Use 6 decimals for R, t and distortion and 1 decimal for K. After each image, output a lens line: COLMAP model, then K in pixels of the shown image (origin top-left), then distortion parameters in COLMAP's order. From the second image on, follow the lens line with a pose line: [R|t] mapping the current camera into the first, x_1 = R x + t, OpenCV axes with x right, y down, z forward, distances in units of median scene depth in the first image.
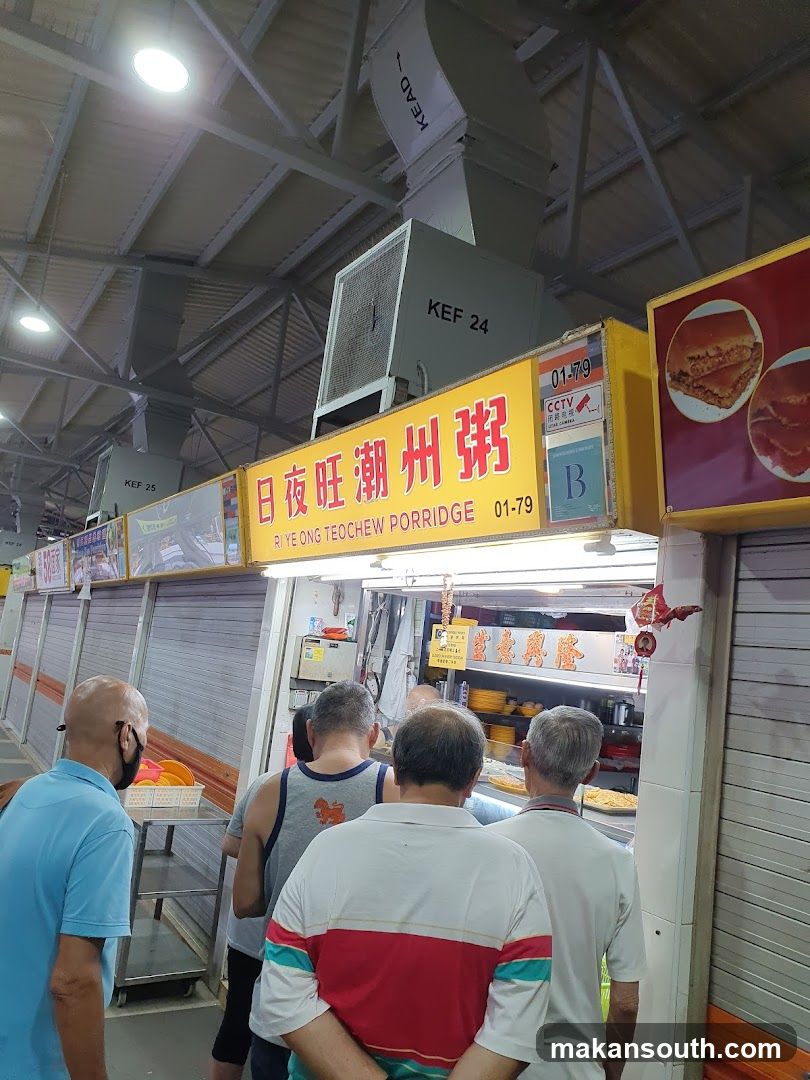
lens RADIAL K [[825.4, 0, 409.3], [0, 825.4, 545.7], [0, 0, 1]] dist [0.025062, -0.038863]
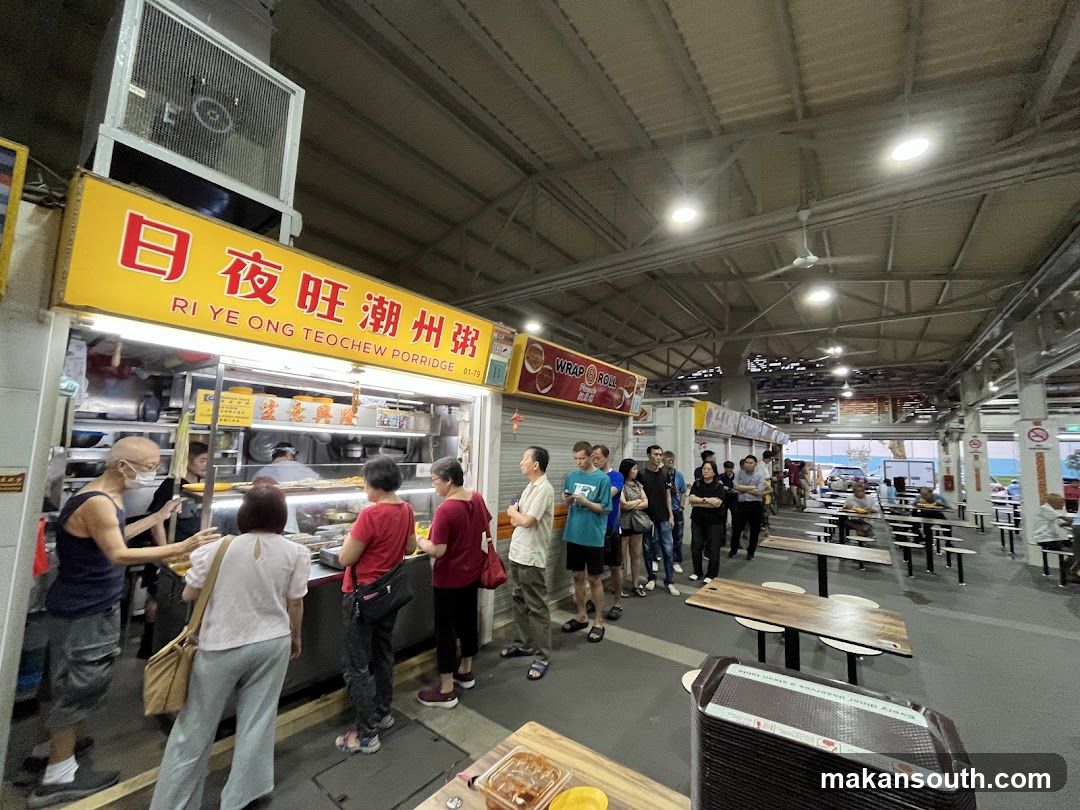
lens RADIAL K [[439.7, 0, 542.6], [0, 439.7, 404.0], [0, 0, 1]] dist [-0.001053, 0.000300]
pose [[-0.373372, -0.029301, 0.927219, -1.110320], [-0.201527, 0.978194, -0.050239, 0.066799], [-0.905528, -0.205617, -0.371135, 1.146032]]
